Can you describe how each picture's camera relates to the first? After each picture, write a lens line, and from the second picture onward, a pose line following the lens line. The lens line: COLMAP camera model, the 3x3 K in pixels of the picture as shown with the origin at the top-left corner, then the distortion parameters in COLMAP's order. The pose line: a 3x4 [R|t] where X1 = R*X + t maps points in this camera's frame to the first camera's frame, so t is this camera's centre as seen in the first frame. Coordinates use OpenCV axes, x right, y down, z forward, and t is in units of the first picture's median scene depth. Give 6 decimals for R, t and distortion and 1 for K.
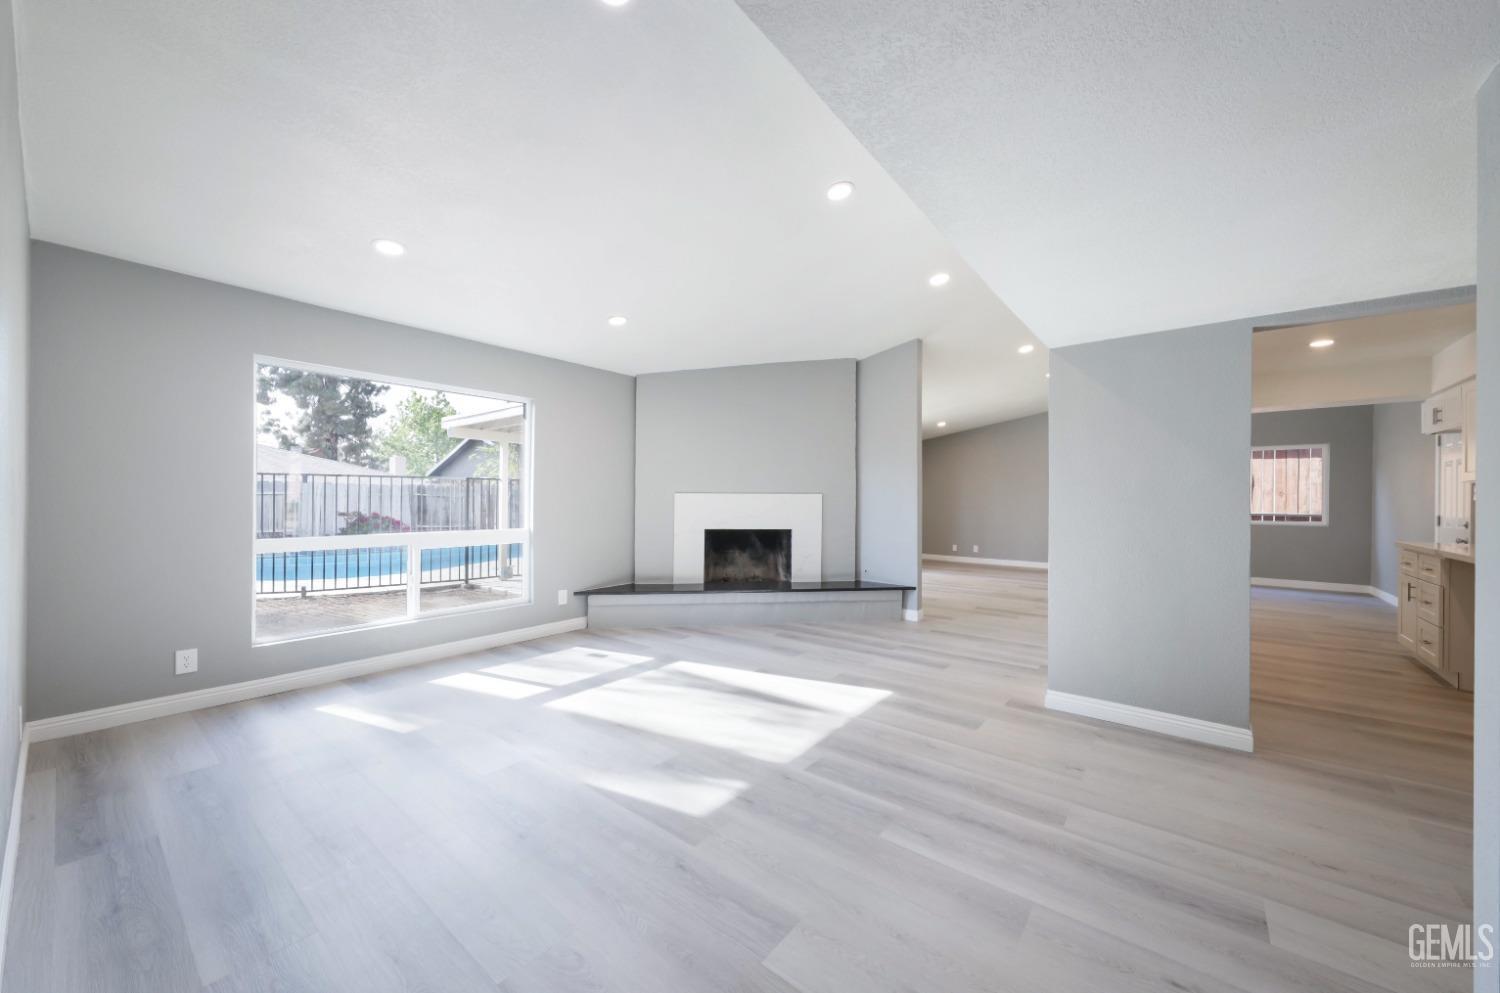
lens RADIAL K [[554.9, 0, 770.6], [0, 554.9, 503.5], [0, 0, 1]] dist [-0.000847, -0.000008]
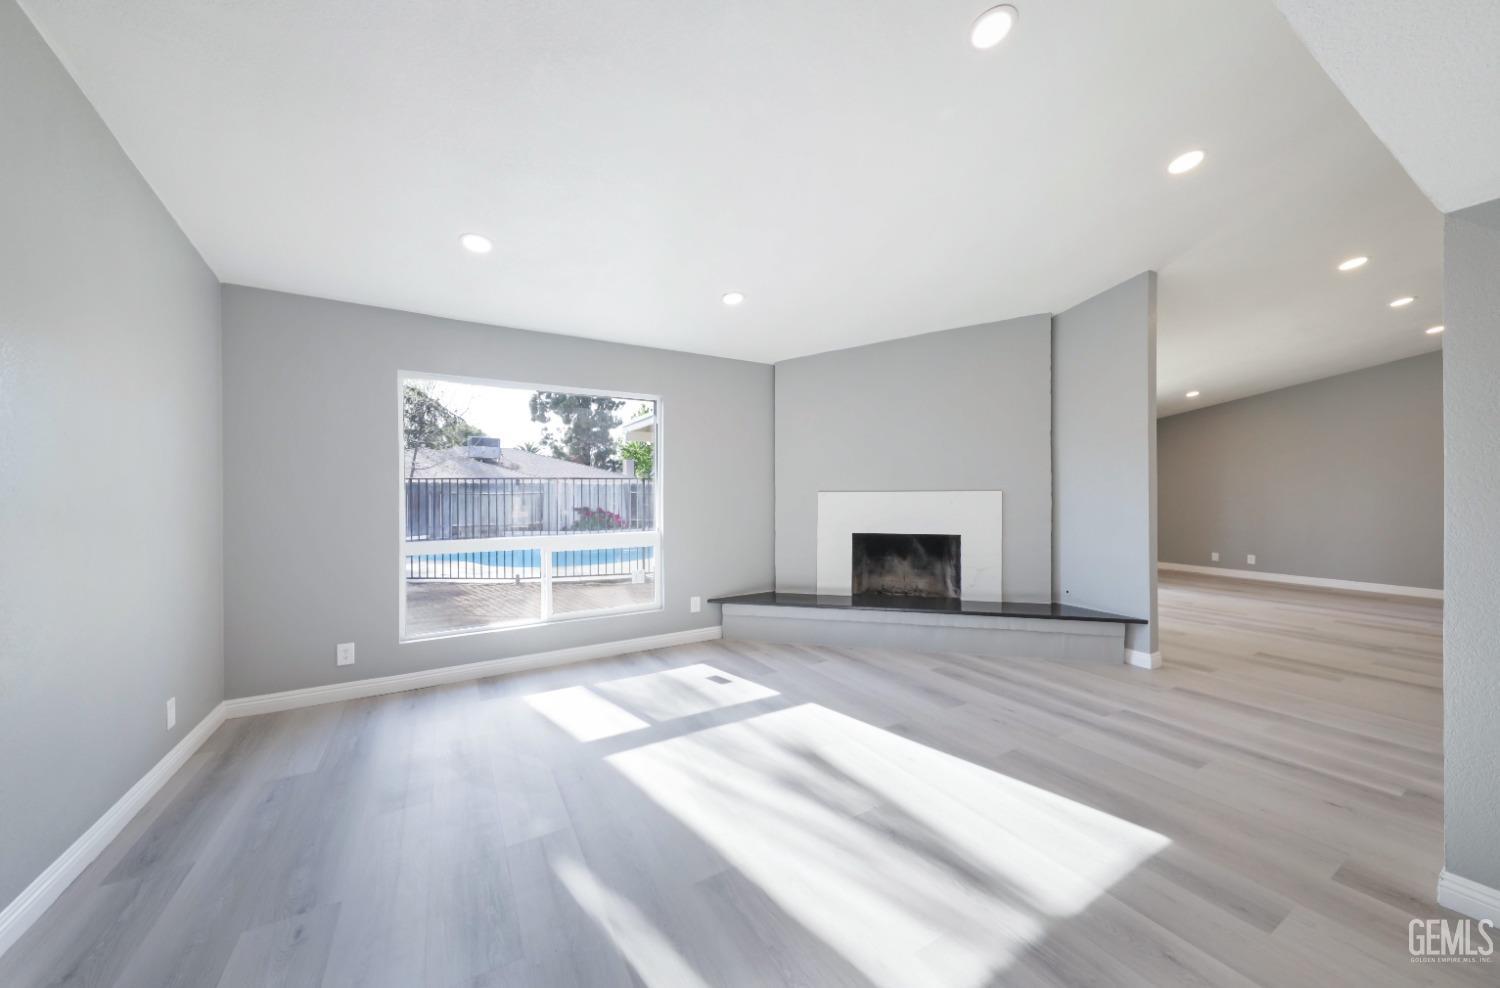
lens RADIAL K [[533.5, 0, 756.5], [0, 533.5, 496.3], [0, 0, 1]] dist [0.010296, -0.005928]
pose [[0.927536, -0.007962, -0.373648, 0.052282], [0.007976, 0.999967, -0.001509, -0.010539], [0.373648, -0.001581, 0.927569, 0.168321]]
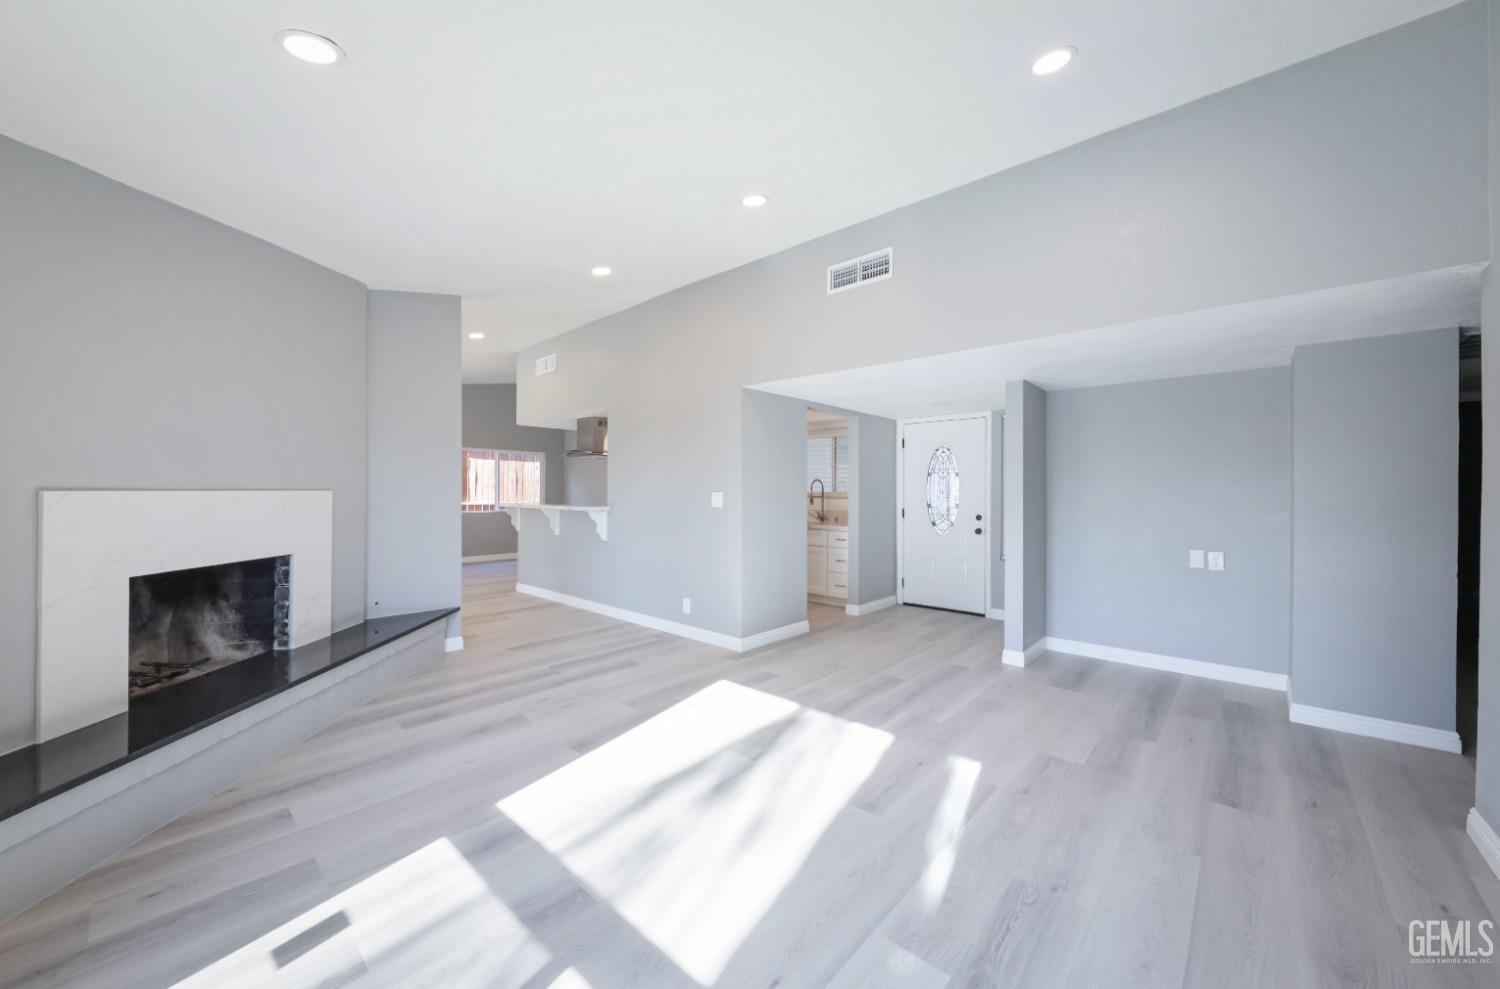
lens RADIAL K [[533.5, 0, 756.5], [0, 533.5, 496.8], [0, 0, 1]] dist [0.010296, -0.005928]
pose [[0.064955, -0.007452, 0.997860, -0.463428], [-0.002607, 0.999967, 0.007637, -0.016863], [-0.997885, -0.003097, 0.064933, 0.493024]]
